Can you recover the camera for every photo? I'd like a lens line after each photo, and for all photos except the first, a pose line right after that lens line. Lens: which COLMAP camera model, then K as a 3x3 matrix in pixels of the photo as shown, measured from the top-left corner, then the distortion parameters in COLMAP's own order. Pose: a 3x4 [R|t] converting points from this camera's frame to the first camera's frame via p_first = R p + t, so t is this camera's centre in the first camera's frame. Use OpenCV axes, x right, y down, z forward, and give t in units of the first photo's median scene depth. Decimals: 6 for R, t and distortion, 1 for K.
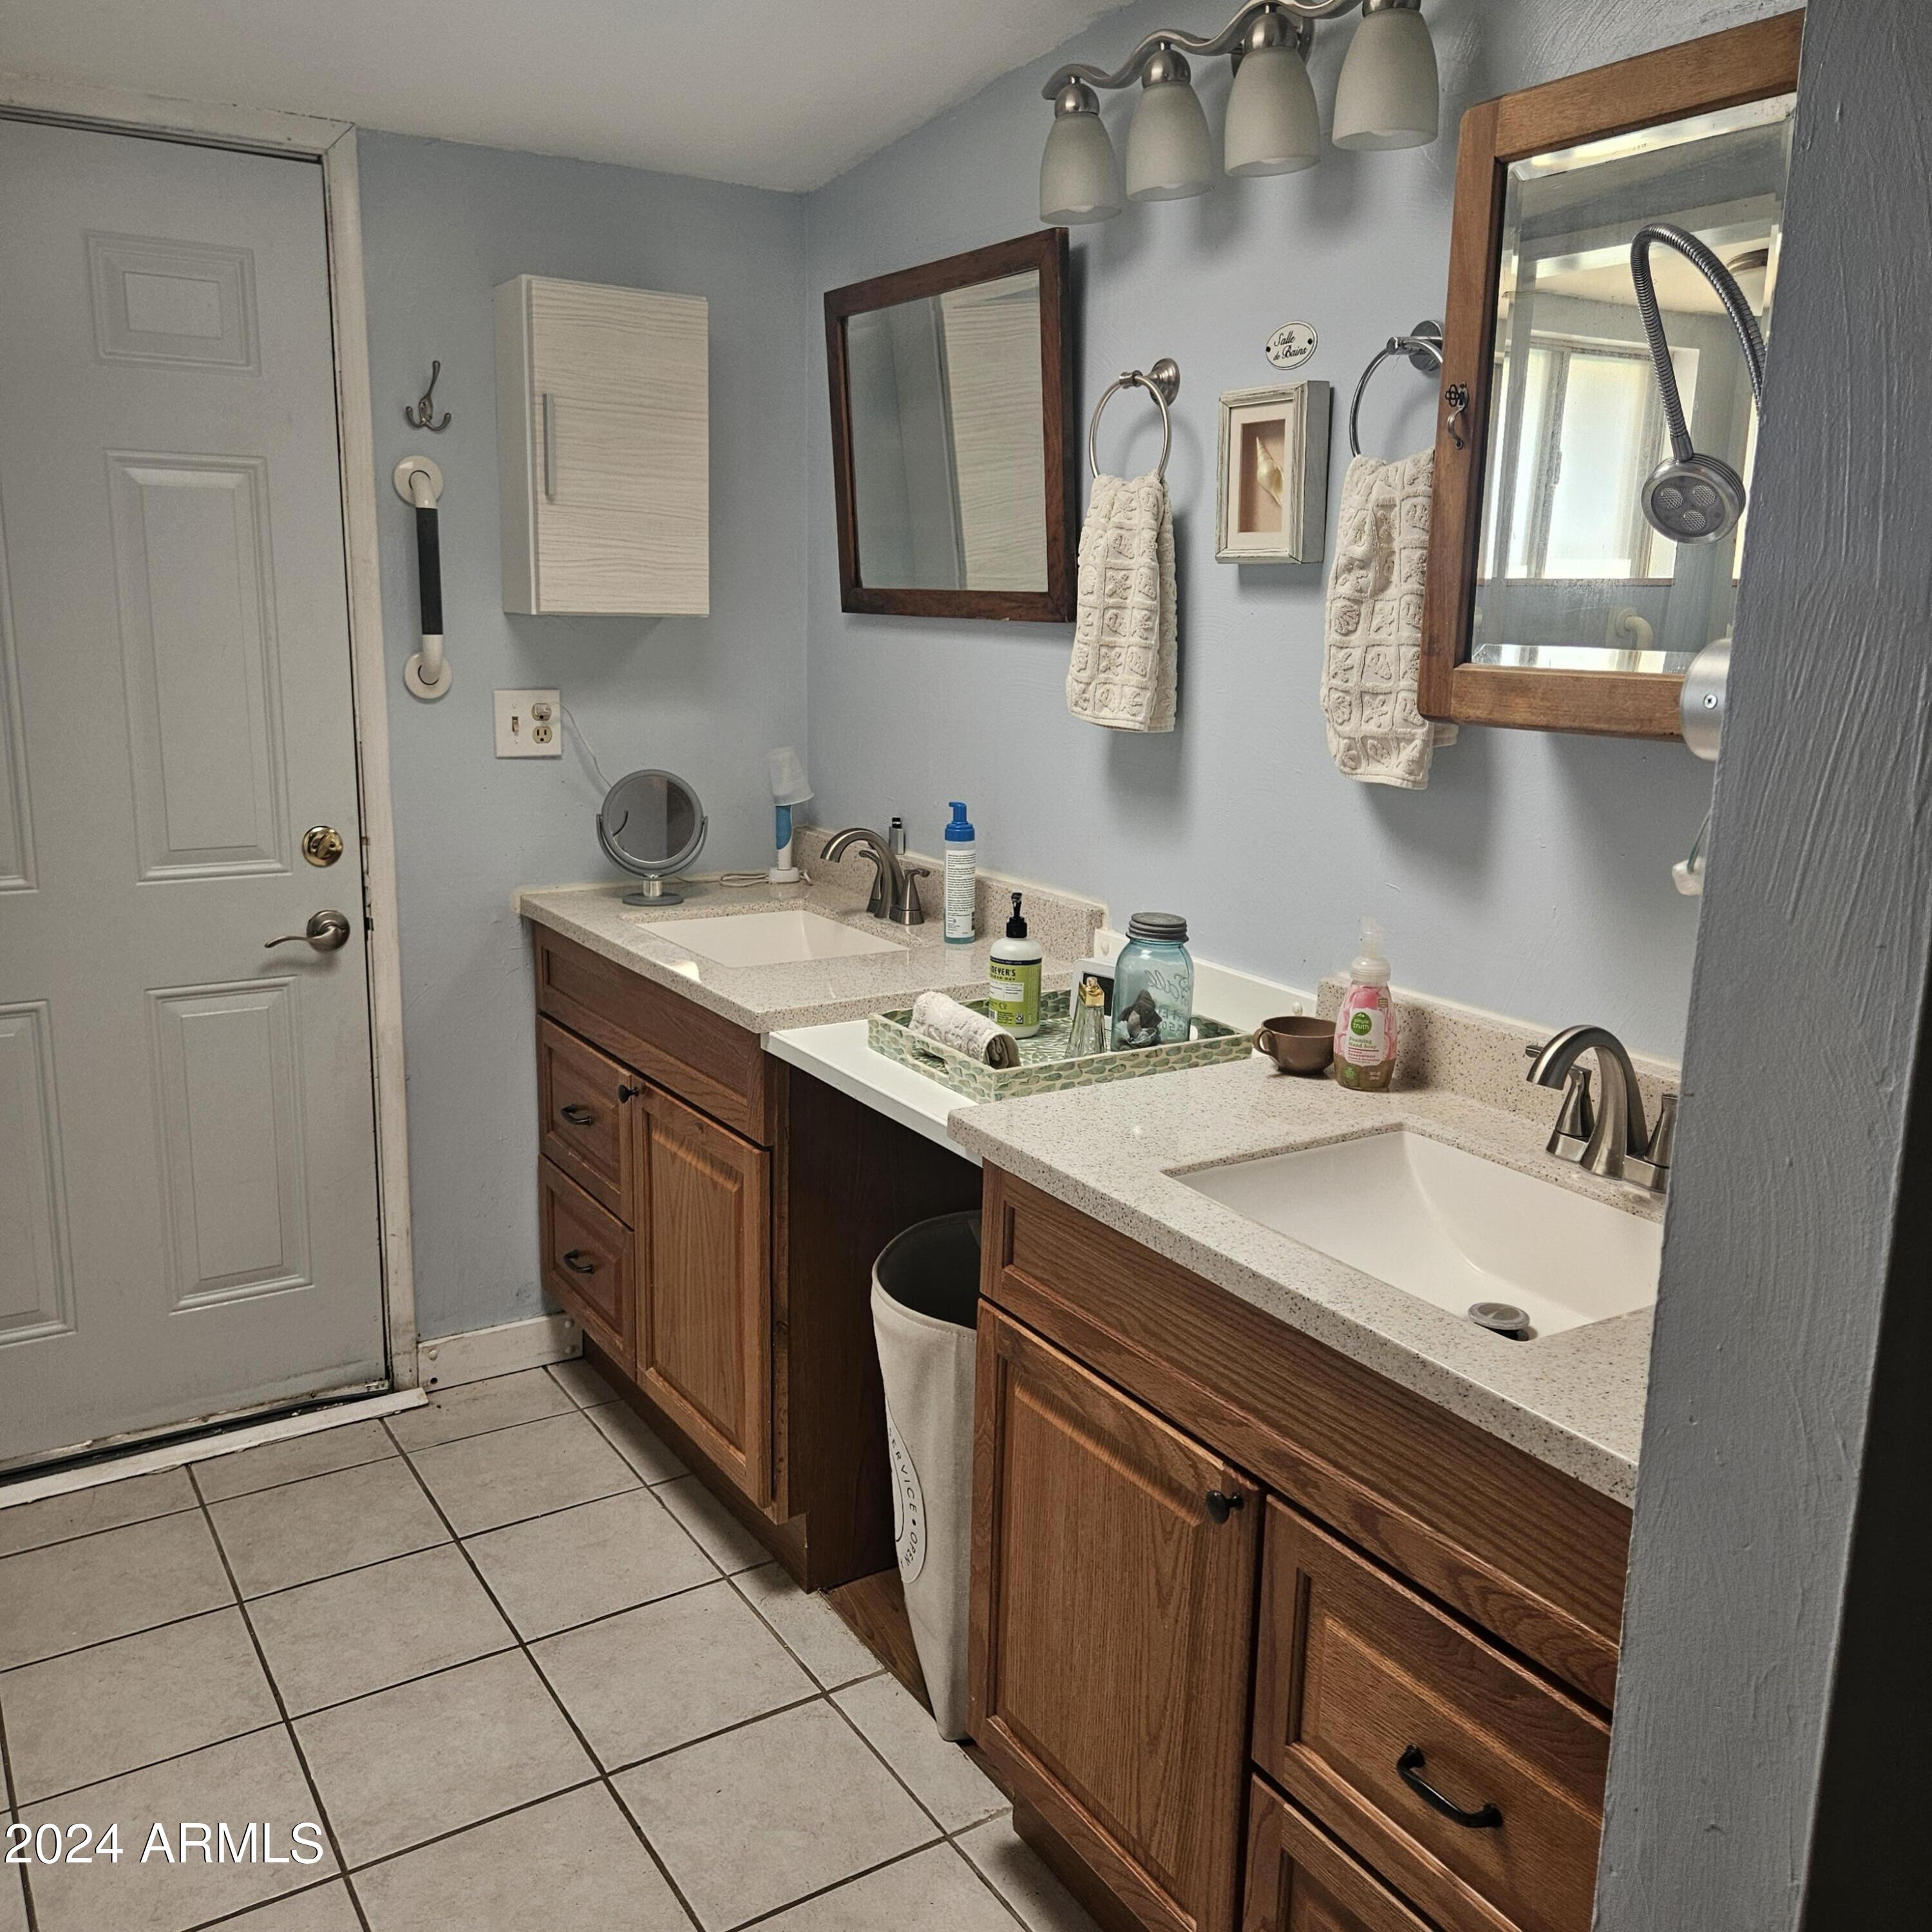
lens RADIAL K [[1711.2, 0, 946.6], [0, 1711.2, 971.4], [0, 0, 1]] dist [0.075528, -0.072357]
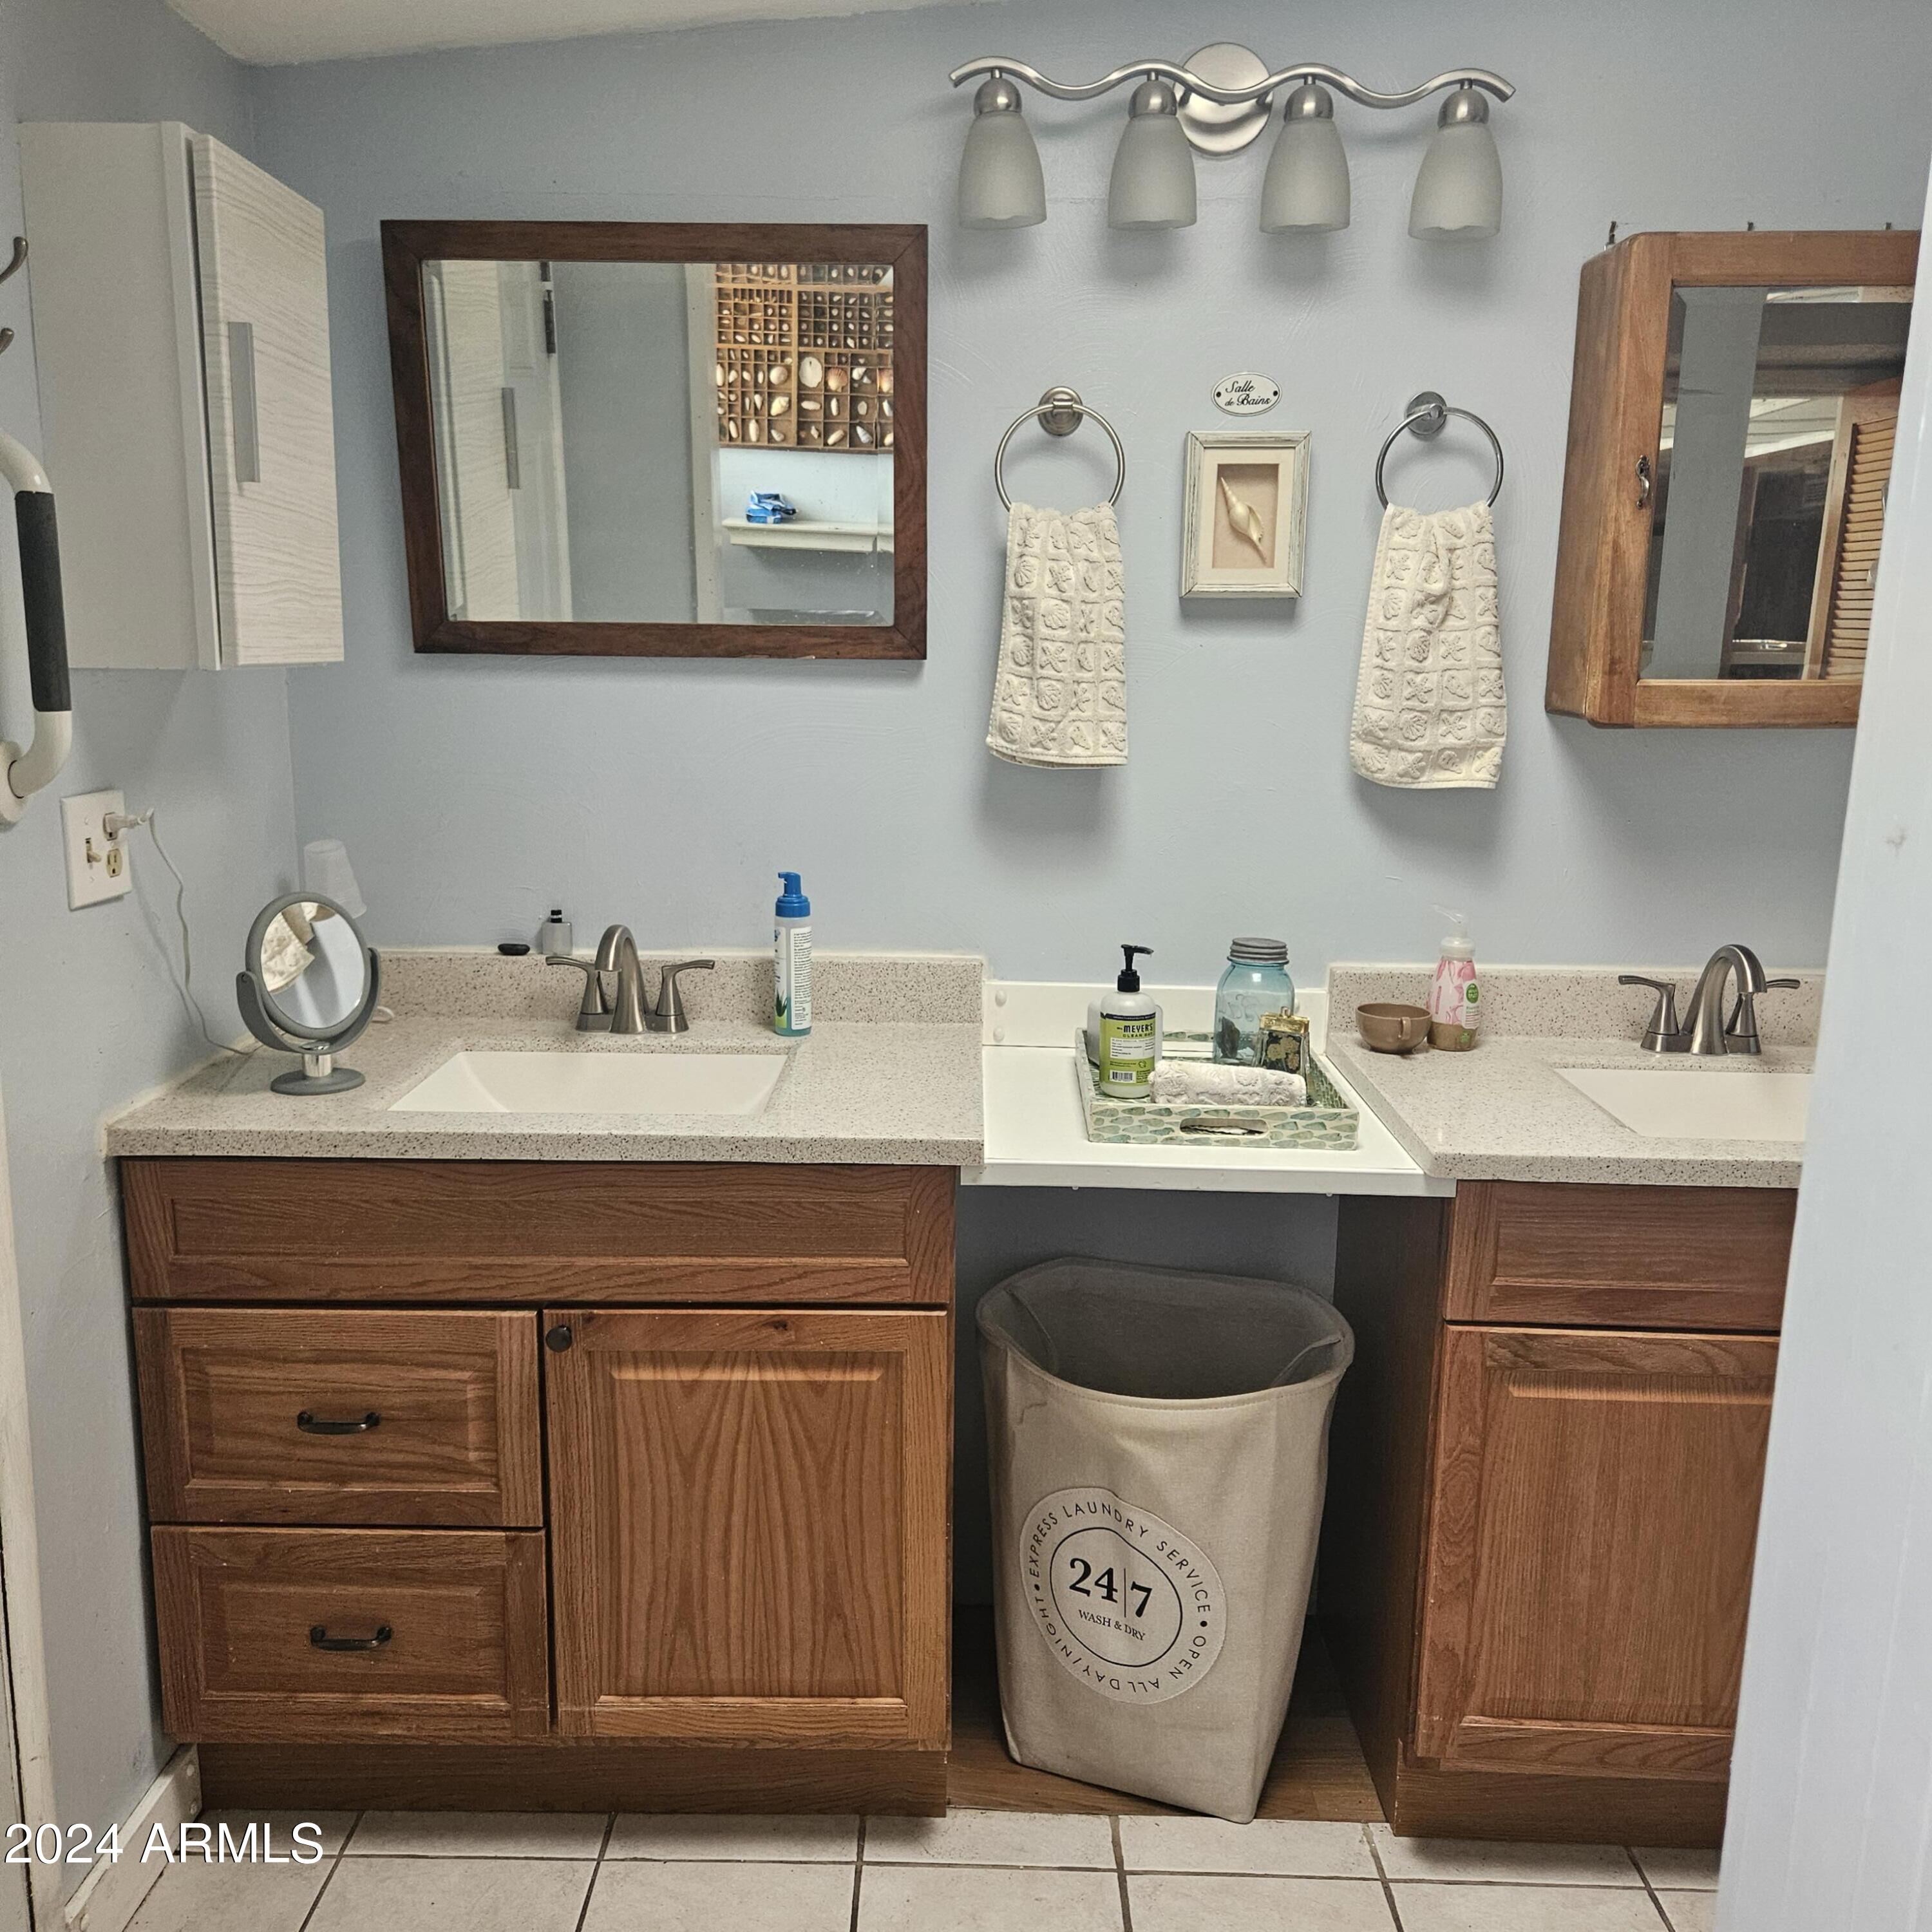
lens RADIAL K [[1699.0, 0, 965.3], [0, 1699.0, 992.0], [0, 0, 1]] dist [0.067657, -0.051636]
pose [[0.548957, -0.187197, 0.814619, -0.811854], [0.184129, 0.977740, 0.100601, -0.136902], [-0.815318, 0.094769, 0.571206, 0.561933]]
